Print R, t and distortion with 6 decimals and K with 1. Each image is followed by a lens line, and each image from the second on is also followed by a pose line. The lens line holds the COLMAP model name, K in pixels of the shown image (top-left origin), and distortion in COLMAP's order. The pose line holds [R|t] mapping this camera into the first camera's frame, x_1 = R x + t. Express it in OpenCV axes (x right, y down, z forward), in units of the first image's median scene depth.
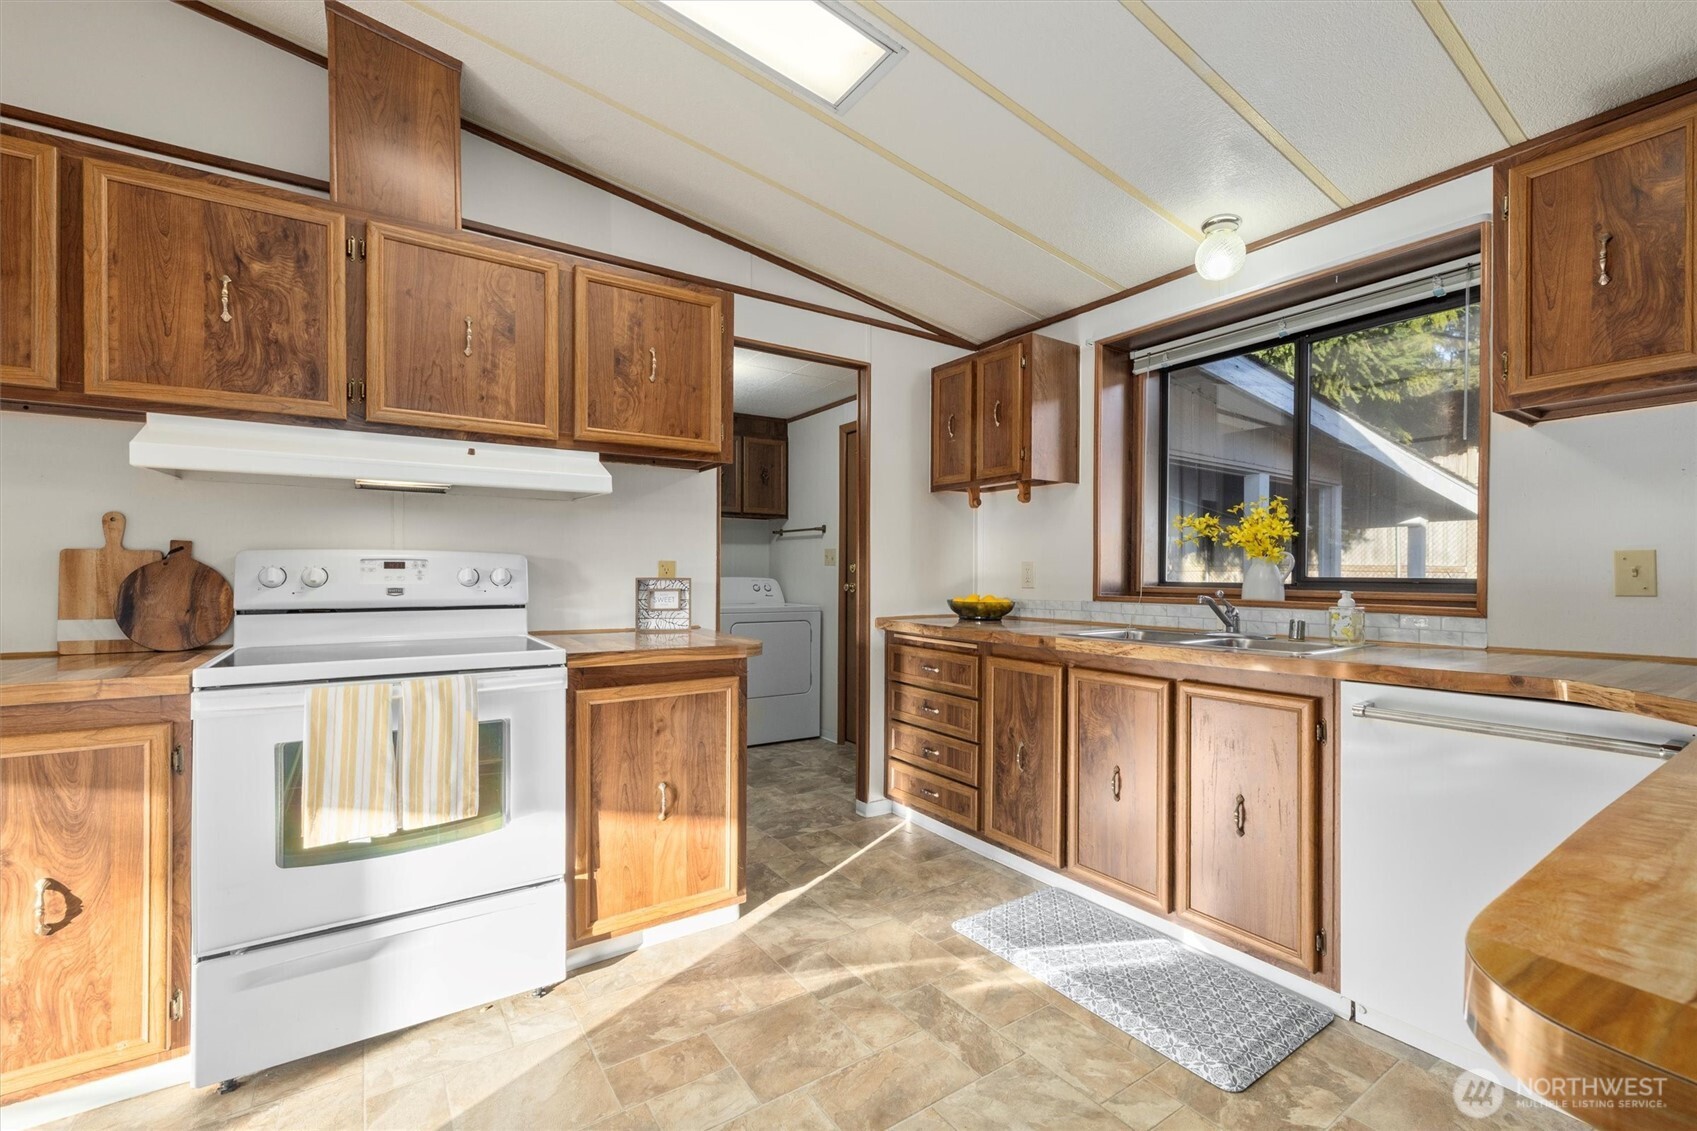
lens RADIAL K [[712.2, 0, 841.8], [0, 712.2, 570.9], [0, 0, 1]] dist [-0.001623, 0.000150]
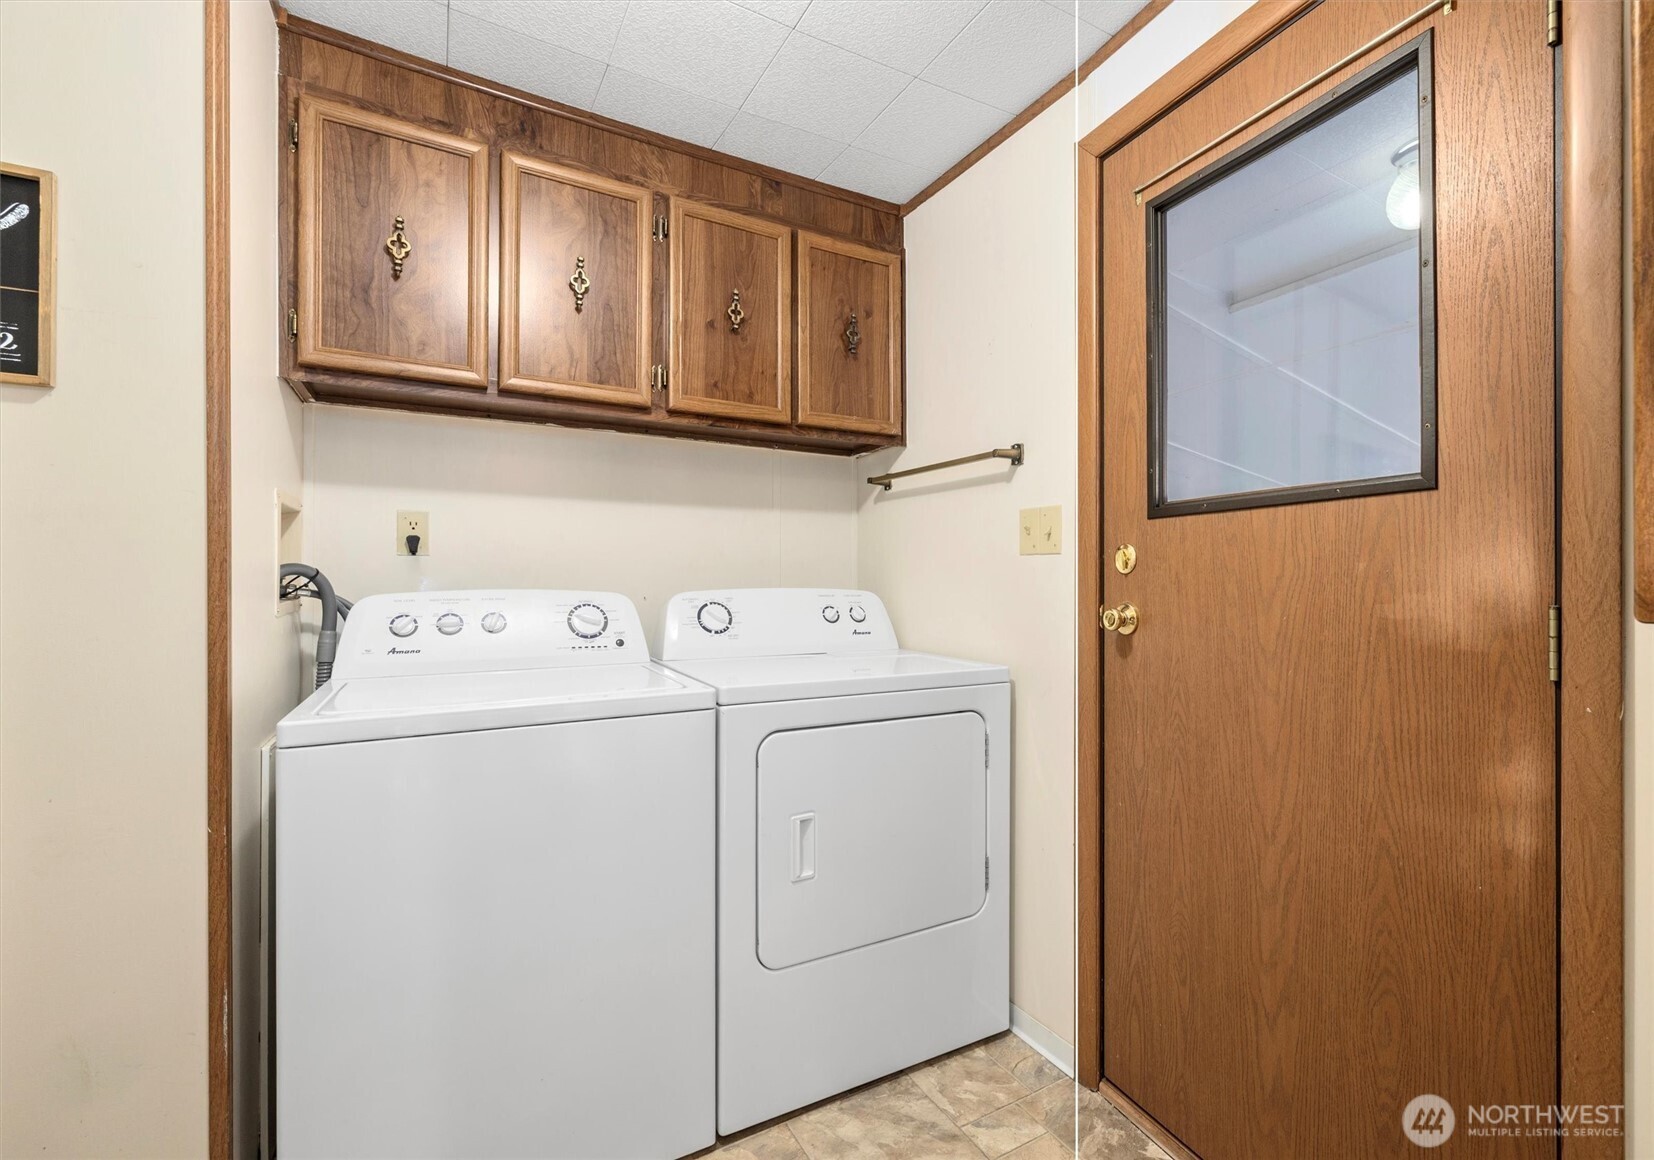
lens RADIAL K [[752.5, 0, 837.2], [0, 752.5, 568.4], [0, 0, 1]] dist [0.002368, 0.000338]
pose [[0.994750, -0.005158, -0.102201, -0.182169], [0.004642, 0.999975, -0.005279, 0.000906], [0.102226, 0.004777, 0.994750, 1.441596]]
